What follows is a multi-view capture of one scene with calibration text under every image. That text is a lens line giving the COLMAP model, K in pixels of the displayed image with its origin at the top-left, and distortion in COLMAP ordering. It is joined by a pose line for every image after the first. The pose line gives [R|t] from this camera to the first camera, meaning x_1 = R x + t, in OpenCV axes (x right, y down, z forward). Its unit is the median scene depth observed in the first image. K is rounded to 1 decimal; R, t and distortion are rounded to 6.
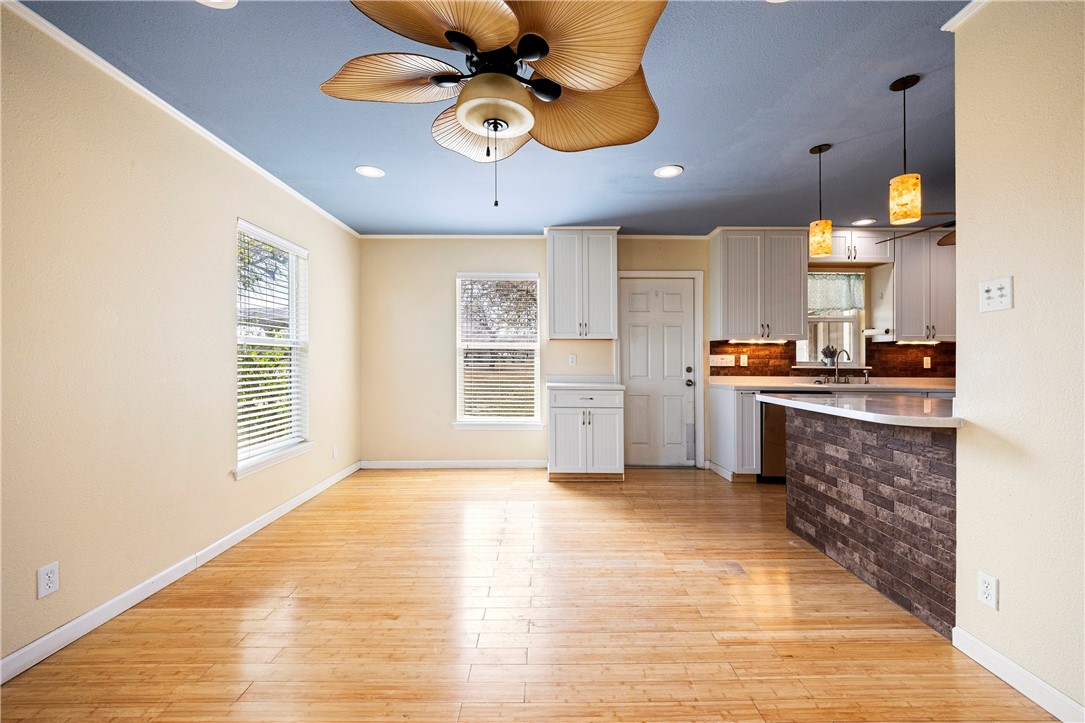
lens RADIAL K [[465.4, 0, 545.2], [0, 465.4, 359.1], [0, 0, 1]] dist [0.001108, -0.000008]
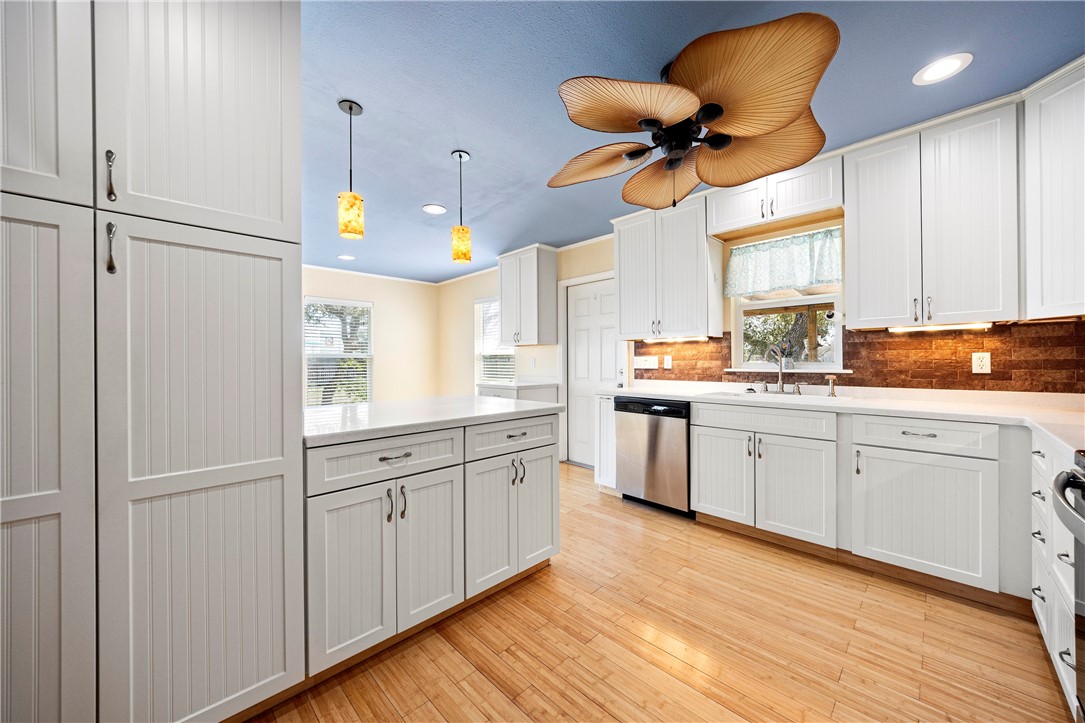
lens RADIAL K [[395.6, 0, 541.0], [0, 395.6, 363.8], [0, 0, 1]] dist [-0.002867, -0.000224]
pose [[0.696550, -0.006298, -0.717481, 0.792531], [0.017504, 0.999813, 0.008217, -0.004044], [0.717295, -0.018283, 0.696530, 0.315606]]
